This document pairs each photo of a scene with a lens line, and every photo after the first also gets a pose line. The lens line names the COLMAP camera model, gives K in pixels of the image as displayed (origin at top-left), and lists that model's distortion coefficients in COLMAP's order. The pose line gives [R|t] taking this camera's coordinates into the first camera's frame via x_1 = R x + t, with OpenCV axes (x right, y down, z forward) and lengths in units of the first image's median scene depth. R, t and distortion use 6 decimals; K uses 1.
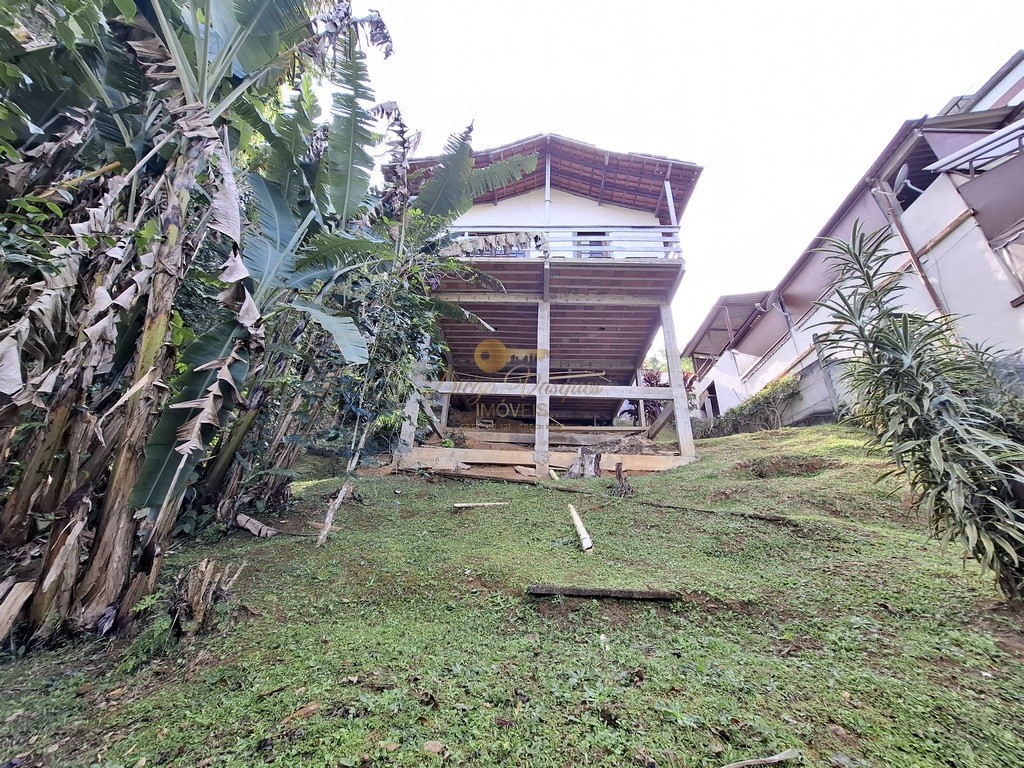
lens RADIAL K [[402.3, 0, 512.9], [0, 402.3, 380.2], [0, 0, 1]] dist [-0.001132, 0.000329]
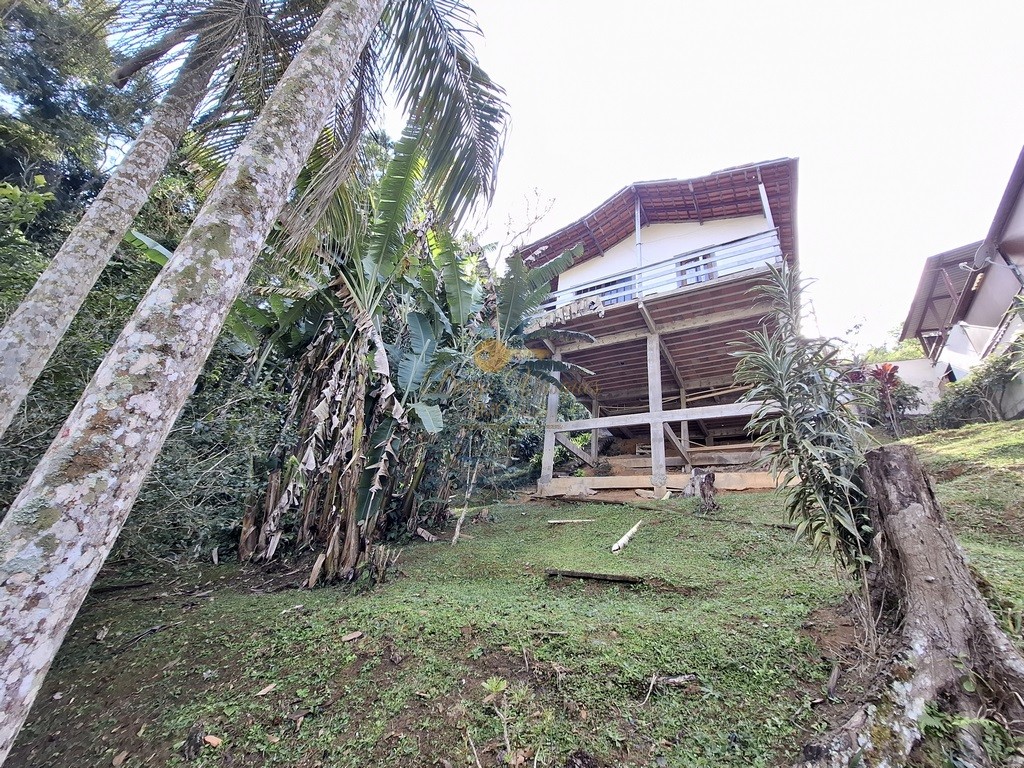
lens RADIAL K [[402.3, 0, 512.9], [0, 402.3, 380.2], [0, 0, 1]] dist [-0.001132, 0.000329]
pose [[0.870735, -0.174484, -0.459756, 0.269791], [0.143090, 0.984379, -0.102587, -0.018895], [0.470474, 0.023539, 0.882100, -0.147732]]
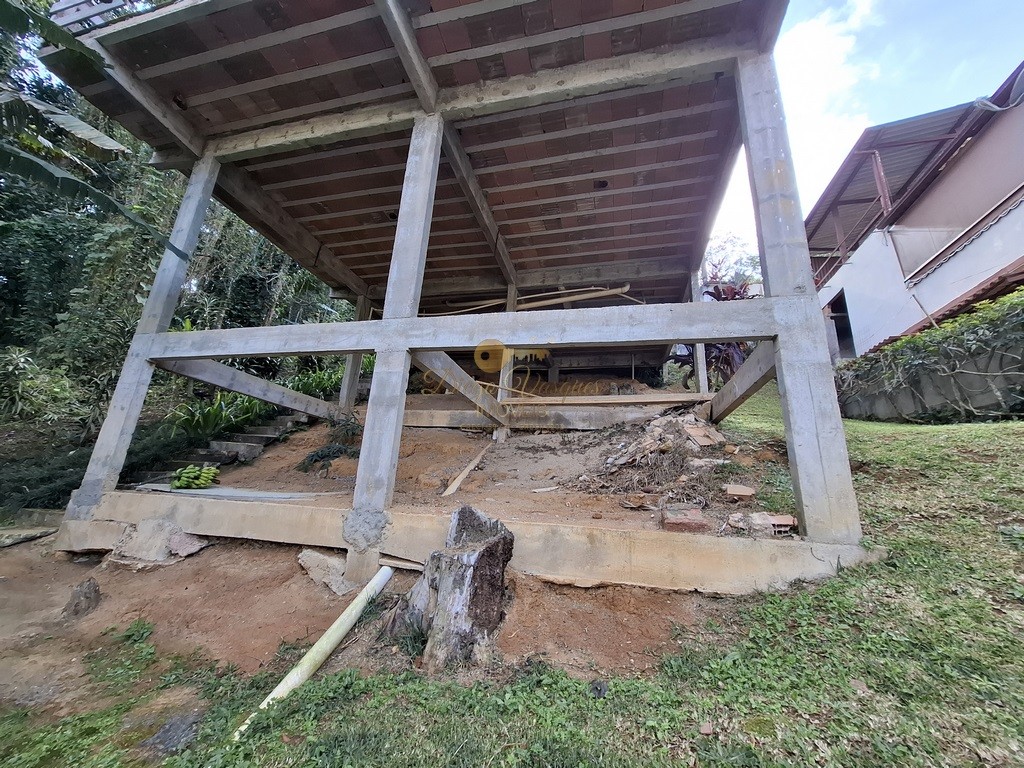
lens RADIAL K [[402.3, 0, 512.9], [0, 402.3, 380.2], [0, 0, 1]] dist [-0.001132, 0.000329]
pose [[0.981256, -0.050721, -0.185916, 0.267186], [0.078224, 0.986522, 0.143722, 0.022709], [0.176121, -0.155571, 0.971998, 0.685864]]
